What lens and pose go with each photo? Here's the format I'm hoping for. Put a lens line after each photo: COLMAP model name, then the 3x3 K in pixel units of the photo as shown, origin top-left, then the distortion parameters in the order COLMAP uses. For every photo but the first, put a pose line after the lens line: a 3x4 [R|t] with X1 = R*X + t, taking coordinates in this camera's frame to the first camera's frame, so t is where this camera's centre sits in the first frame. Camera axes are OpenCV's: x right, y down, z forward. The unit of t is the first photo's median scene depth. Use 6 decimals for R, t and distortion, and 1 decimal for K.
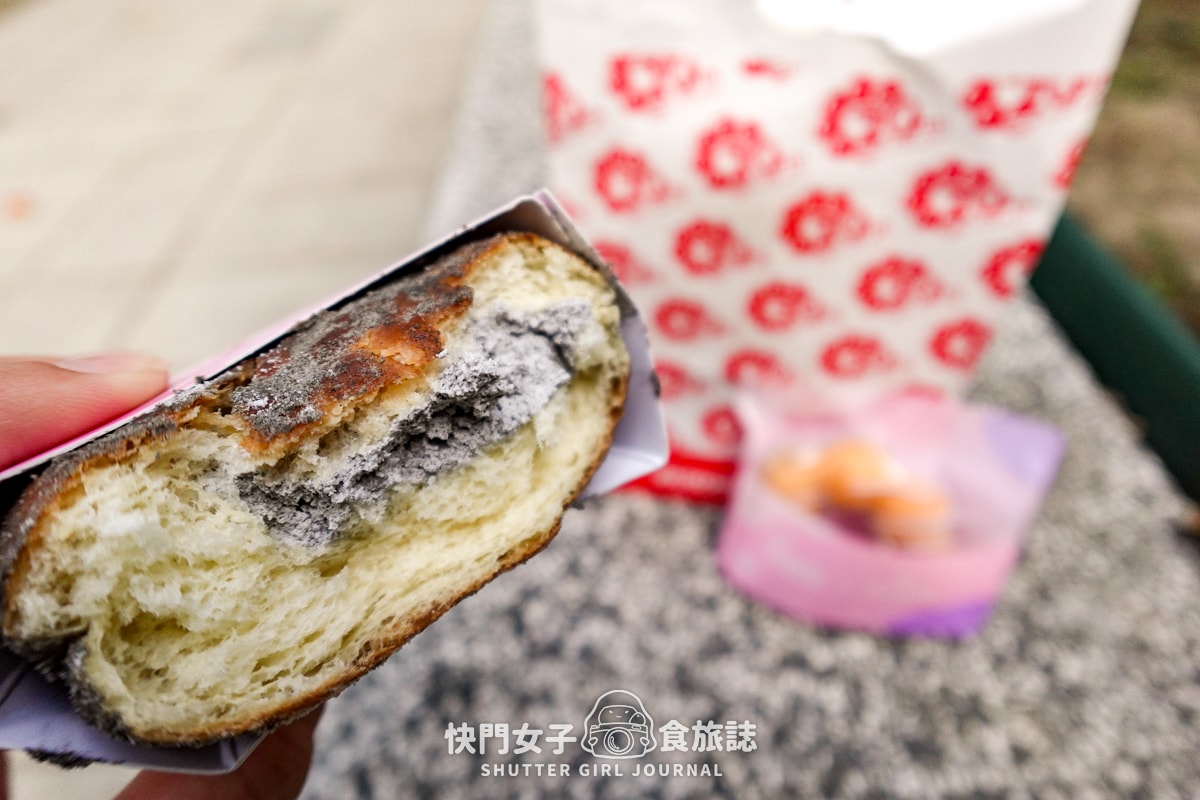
lens RADIAL K [[704.5, 0, 600.0], [0, 704.5, 400.0], [0, 0, 1]] dist [-0.001750, 0.000197]
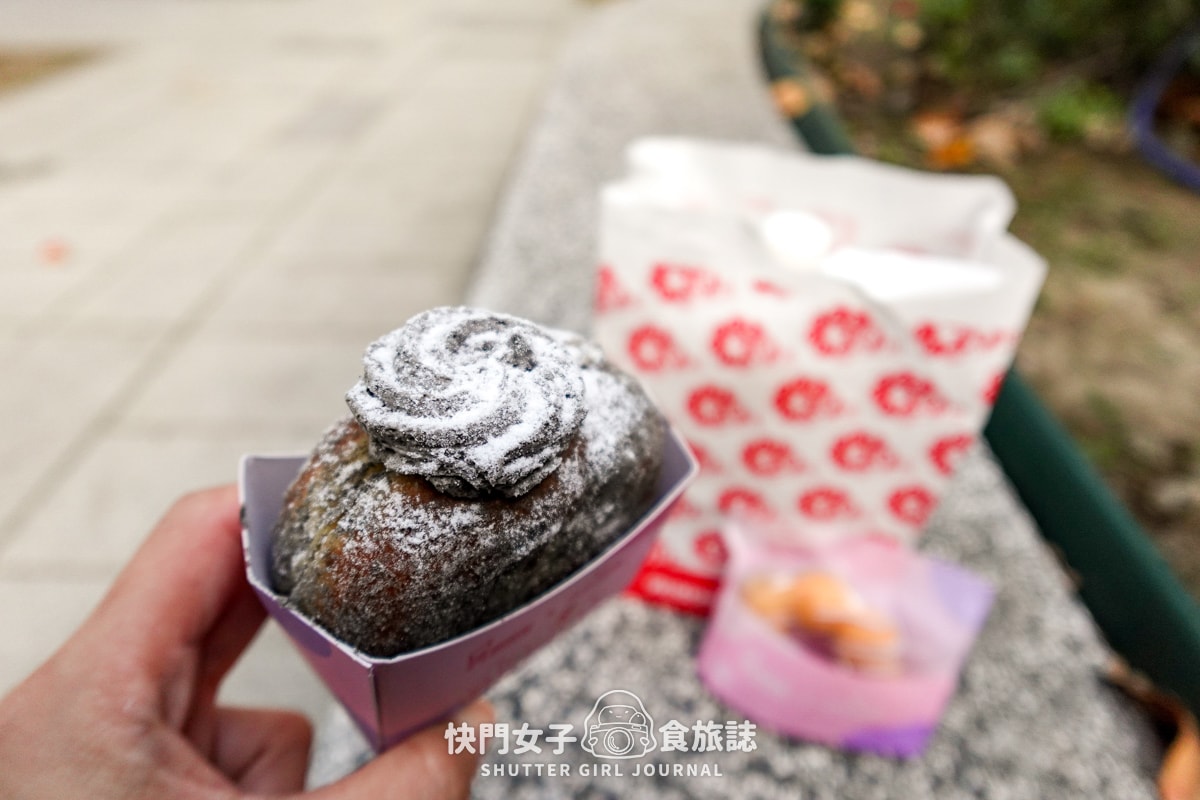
lens RADIAL K [[704.5, 0, 600.0], [0, 704.5, 400.0], [0, 0, 1]] dist [-0.001750, 0.000197]
pose [[0.994733, 0.101230, 0.016111, -0.052687], [-0.098537, 0.987657, -0.121757, -0.044225], [-0.028237, 0.119528, 0.992429, -0.176261]]
